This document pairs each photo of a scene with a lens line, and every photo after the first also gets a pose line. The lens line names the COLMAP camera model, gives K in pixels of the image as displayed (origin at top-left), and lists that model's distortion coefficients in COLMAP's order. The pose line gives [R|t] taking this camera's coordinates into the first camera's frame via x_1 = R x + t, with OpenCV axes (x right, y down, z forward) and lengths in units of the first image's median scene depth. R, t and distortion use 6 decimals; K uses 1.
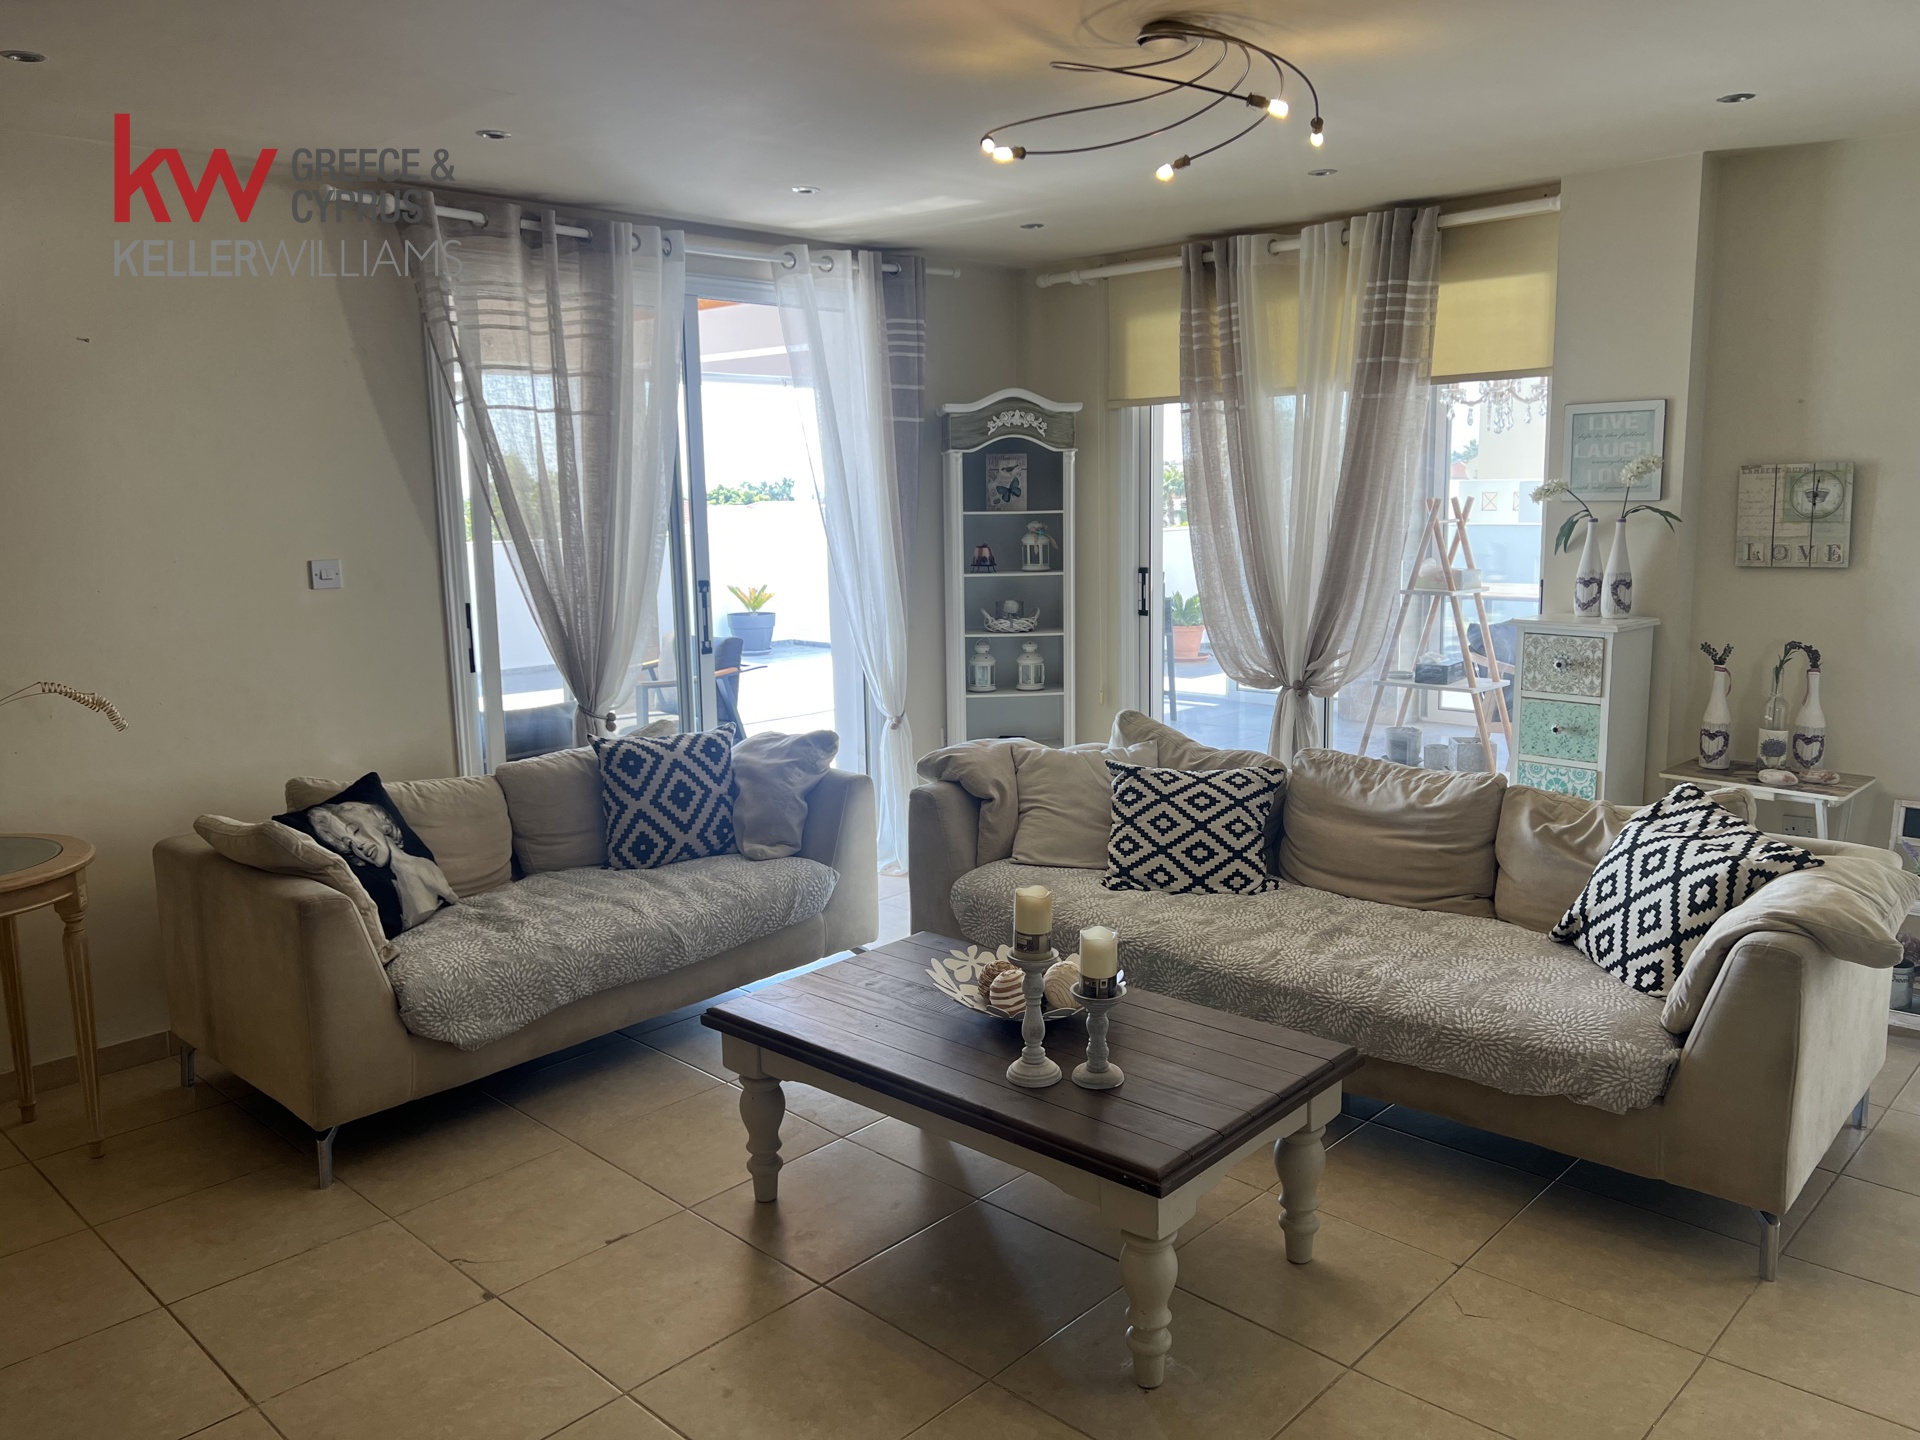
lens RADIAL K [[1434.7, 0, 963.4], [0, 1434.7, 715.1], [0, 0, 1]] dist [0.052098, -0.064049]
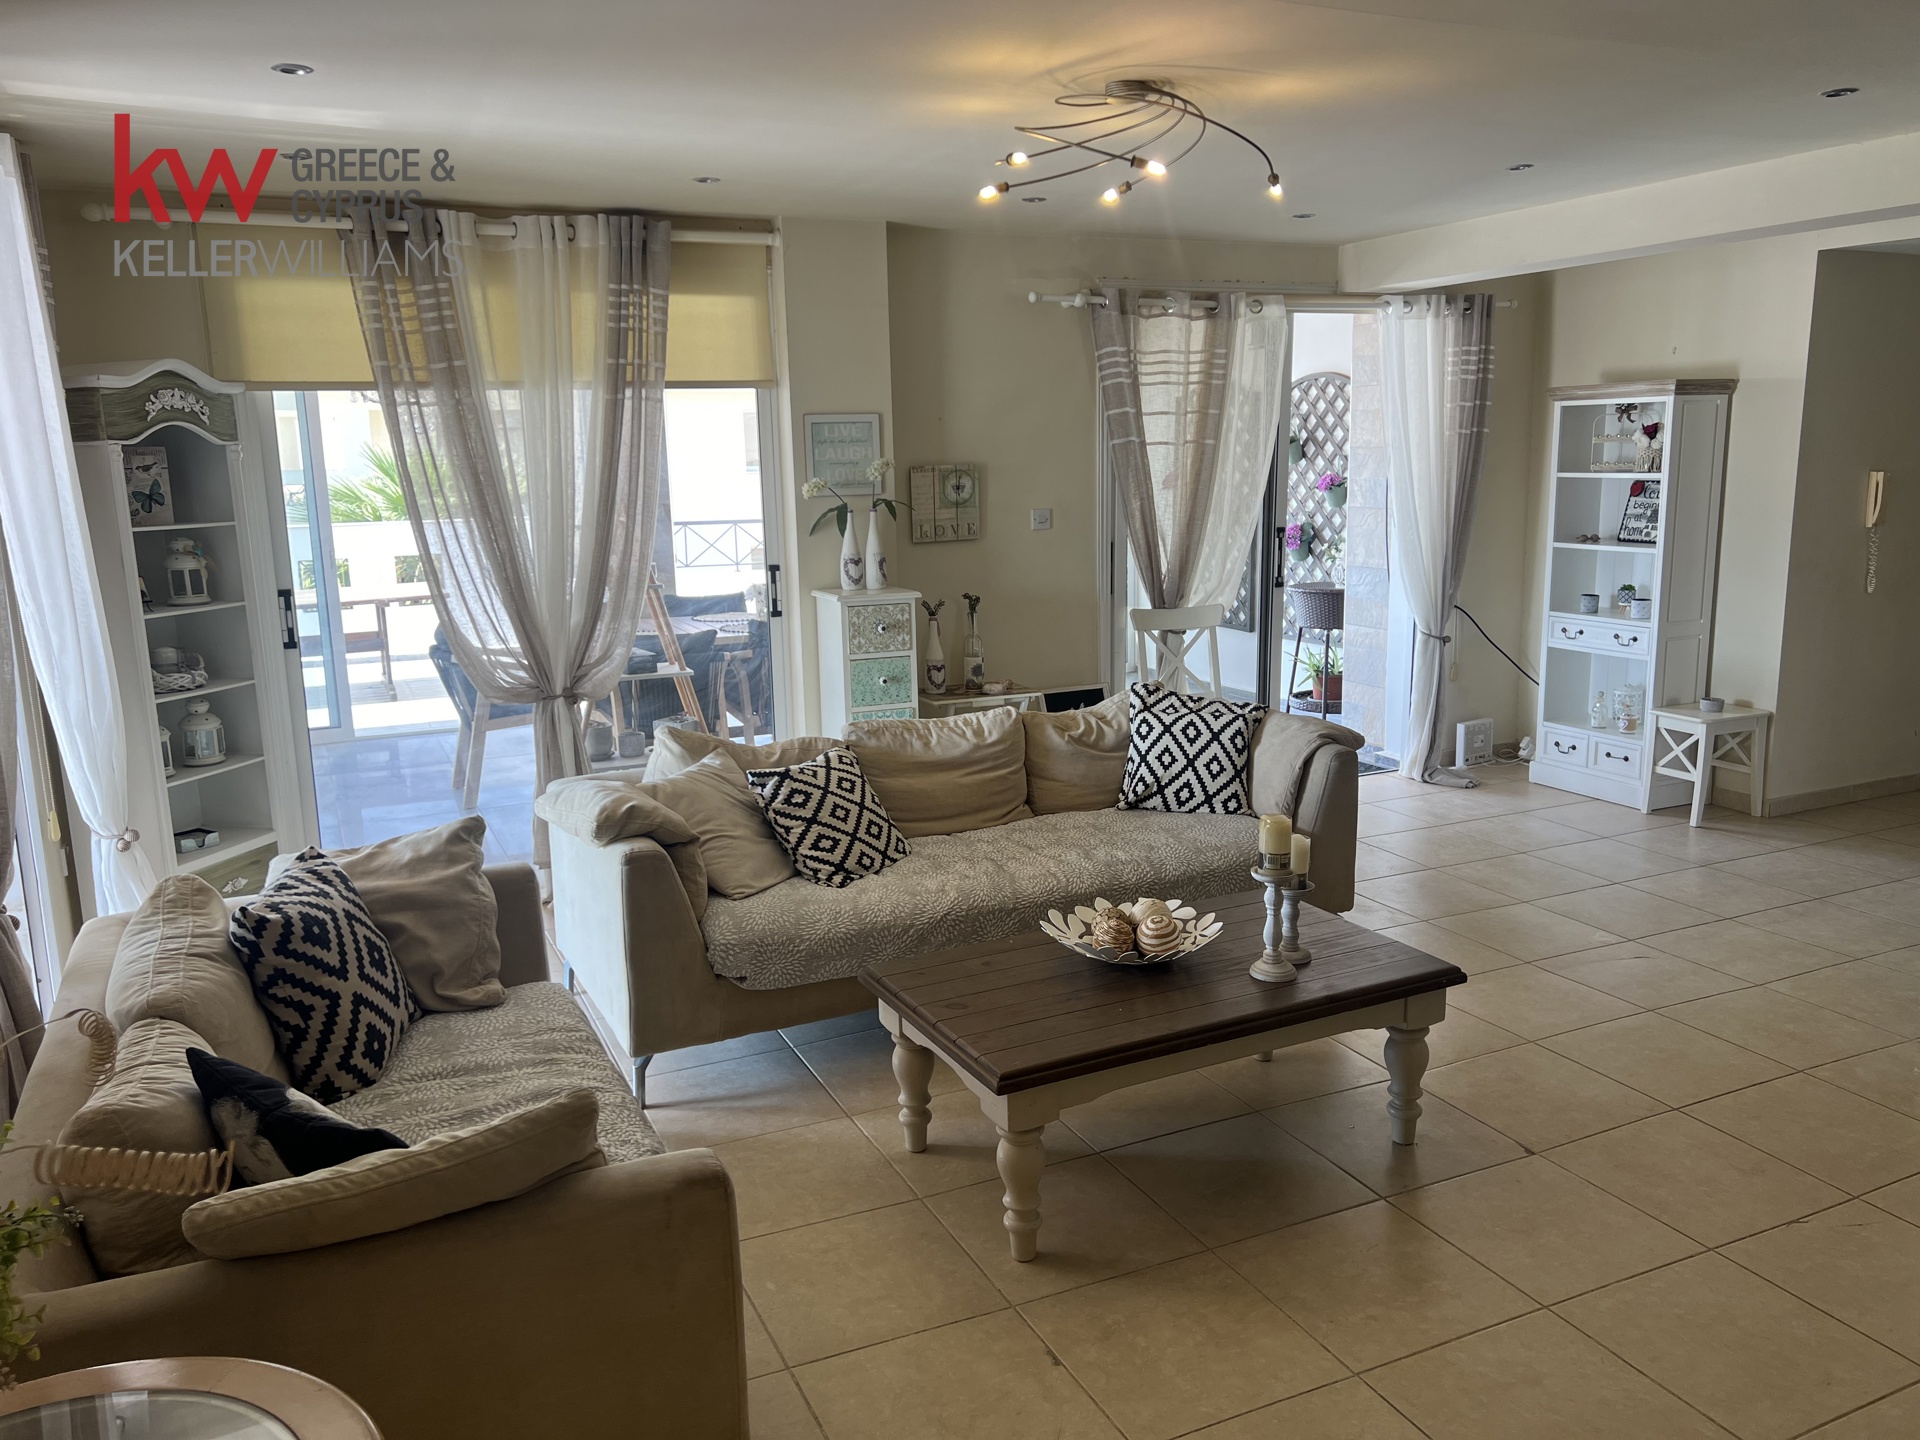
lens RADIAL K [[1434.7, 0, 960.4], [0, 1434.7, 735.5], [0, 0, 1]] dist [0.052098, -0.064049]
pose [[0.355809, -0.171120, 0.918759, -0.703629], [0.162890, 0.979401, 0.119333, -0.080563], [-0.920254, 0.107197, 0.376353, 0.488527]]
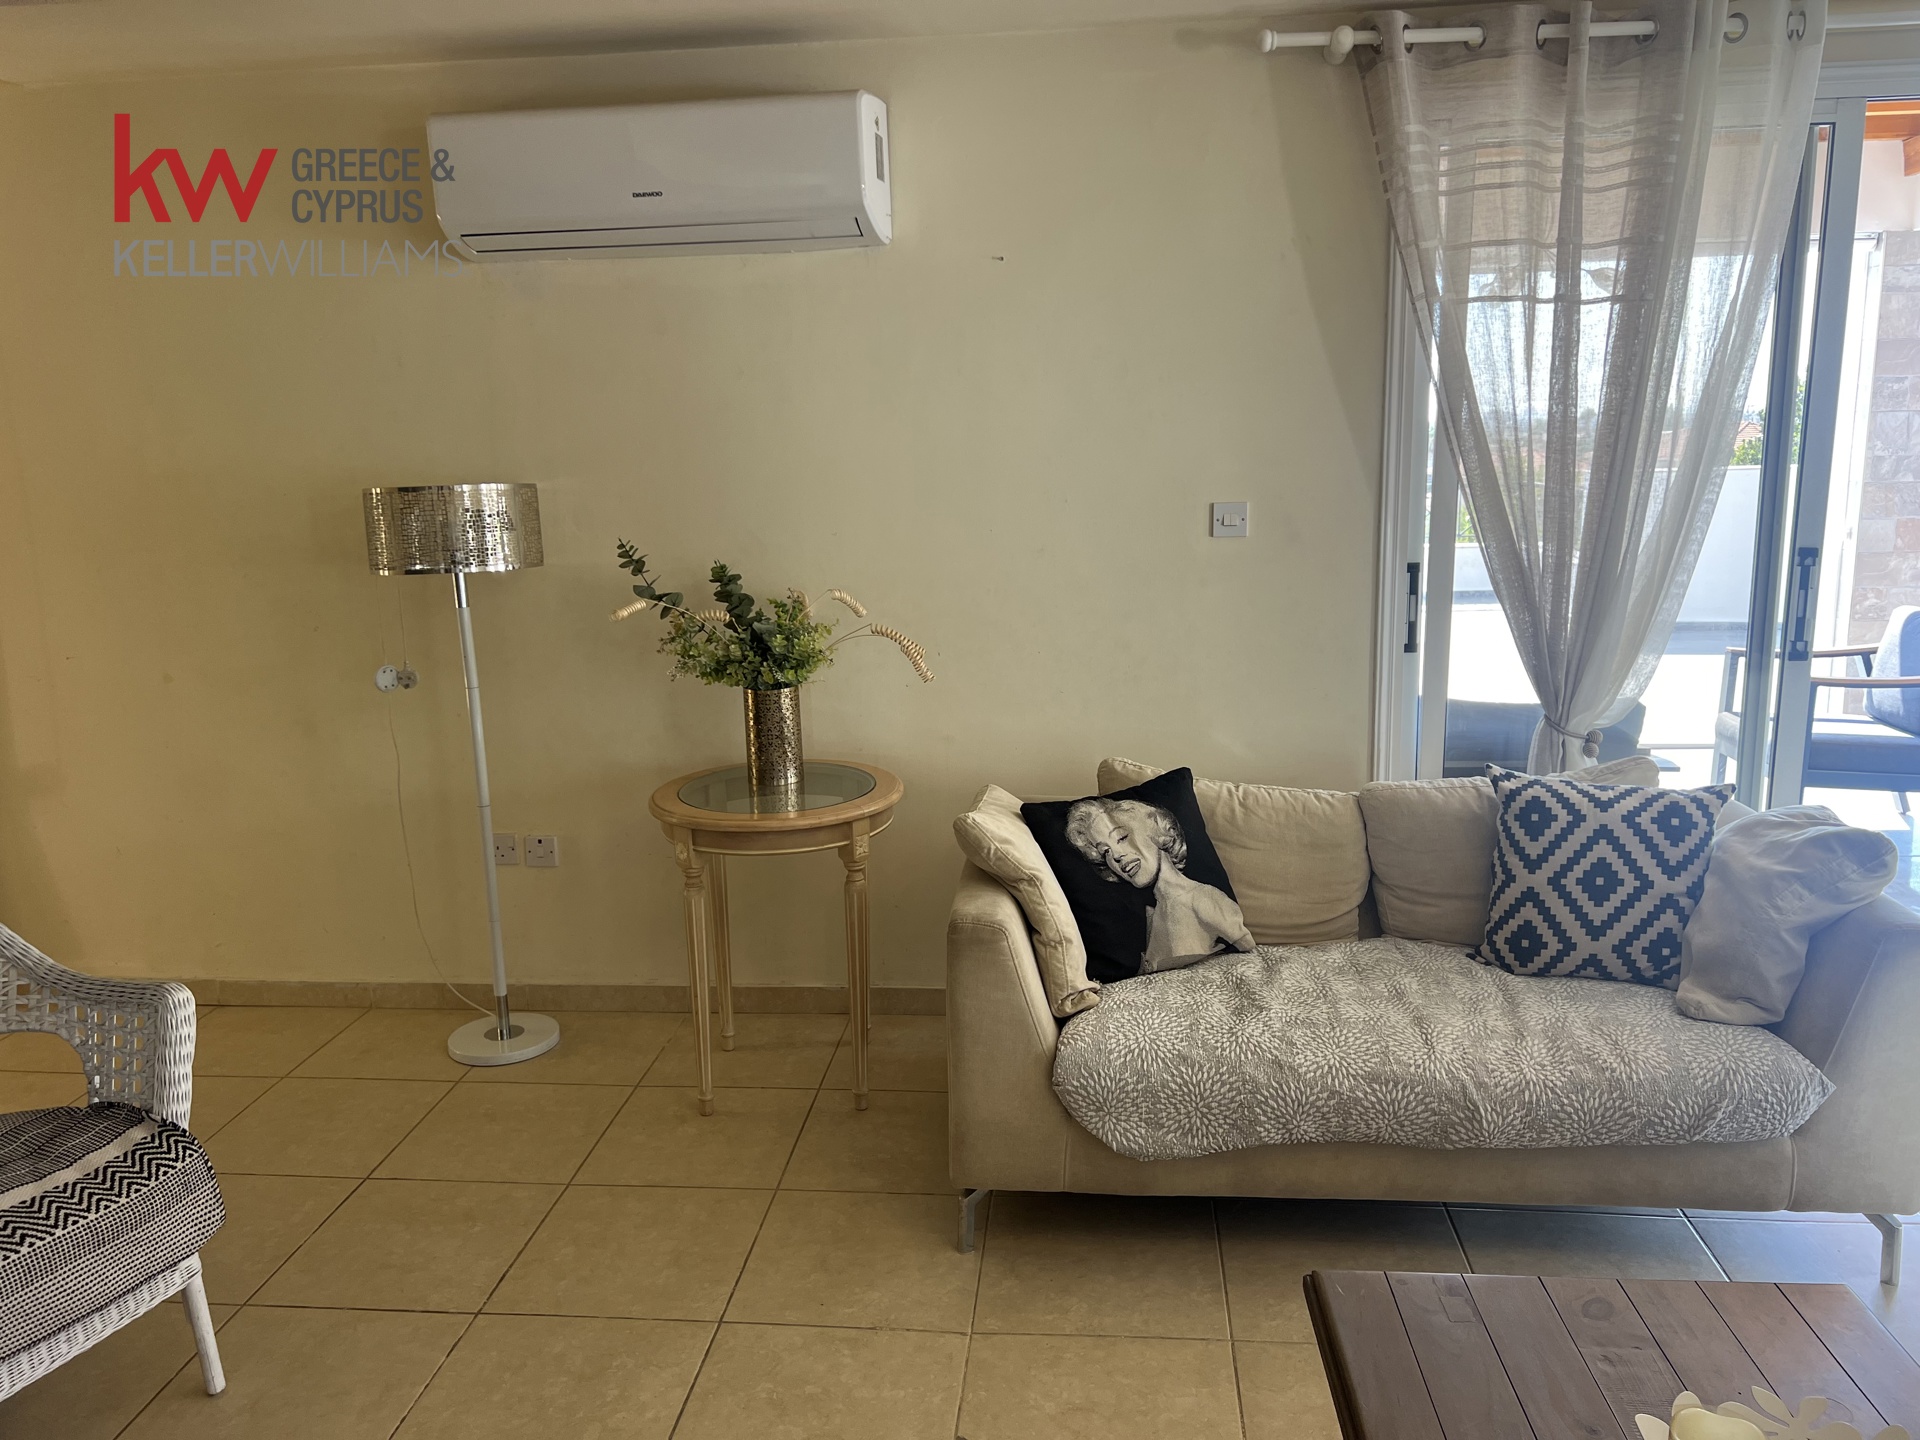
lens RADIAL K [[1434.7, 0, 952.9], [0, 1434.7, 705.2], [0, 0, 1]] dist [0.052098, -0.064049]
pose [[0.606249, 0.153809, -0.780260, 0.128161], [-0.111798, 0.987859, 0.107868, -0.062202], [0.787378, 0.021836, 0.616084, 0.360439]]
